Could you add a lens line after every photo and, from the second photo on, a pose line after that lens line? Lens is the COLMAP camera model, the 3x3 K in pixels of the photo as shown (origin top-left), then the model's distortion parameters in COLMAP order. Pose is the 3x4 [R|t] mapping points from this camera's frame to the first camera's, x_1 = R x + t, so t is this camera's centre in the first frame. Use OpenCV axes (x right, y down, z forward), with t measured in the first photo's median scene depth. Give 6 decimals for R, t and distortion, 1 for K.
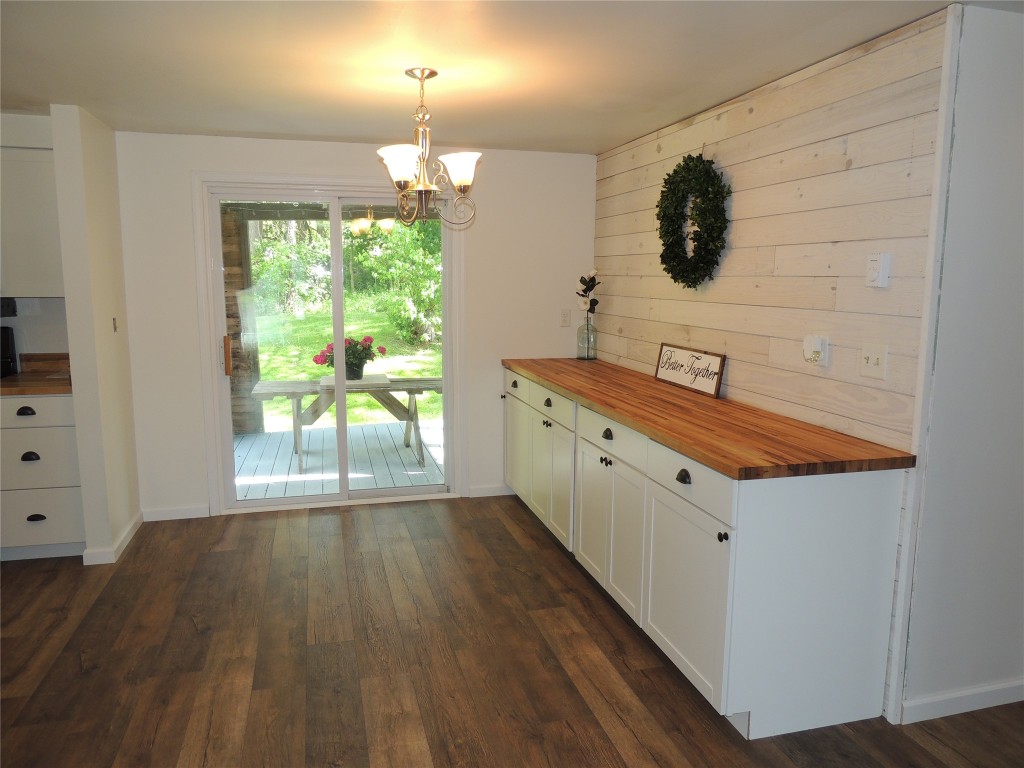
lens RADIAL K [[727.2, 0, 511.4], [0, 727.2, 384.0], [0, 0, 1]] dist [-0.037051, 0.000810]
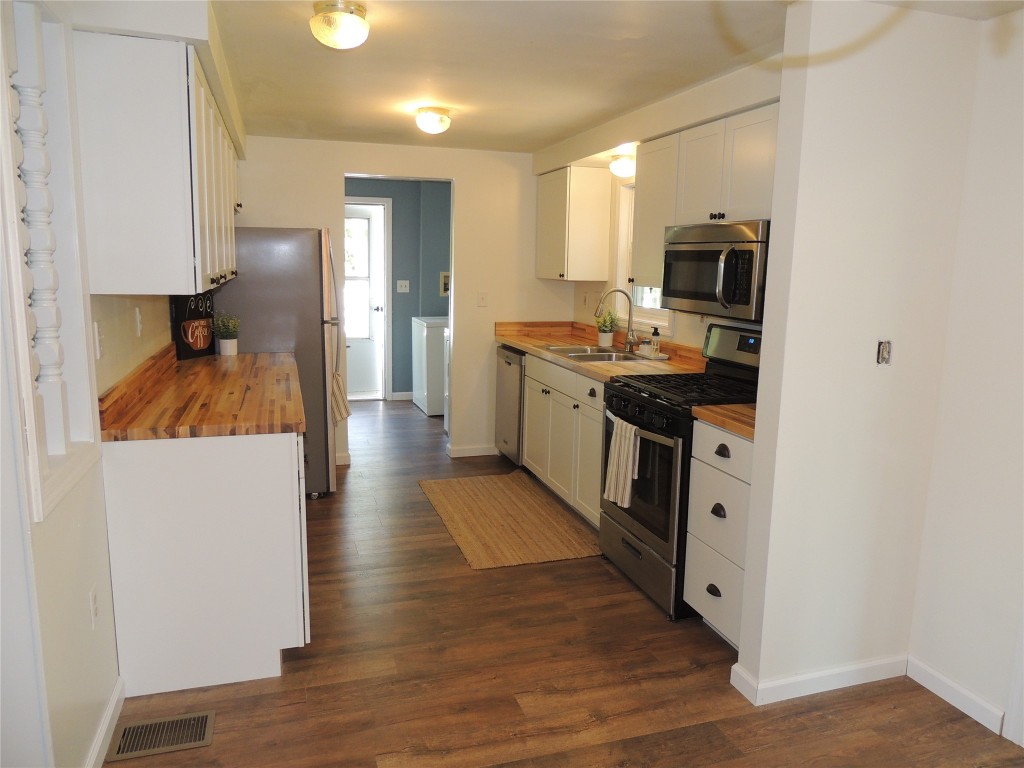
lens RADIAL K [[727.2, 0, 511.4], [0, 727.2, 386.0], [0, 0, 1]] dist [-0.037051, 0.000810]
pose [[0.046977, 0.166210, -0.984971, 0.041301], [-0.162188, 0.974244, 0.156665, -0.112337], [0.985641, 0.152391, 0.072724, 0.736869]]
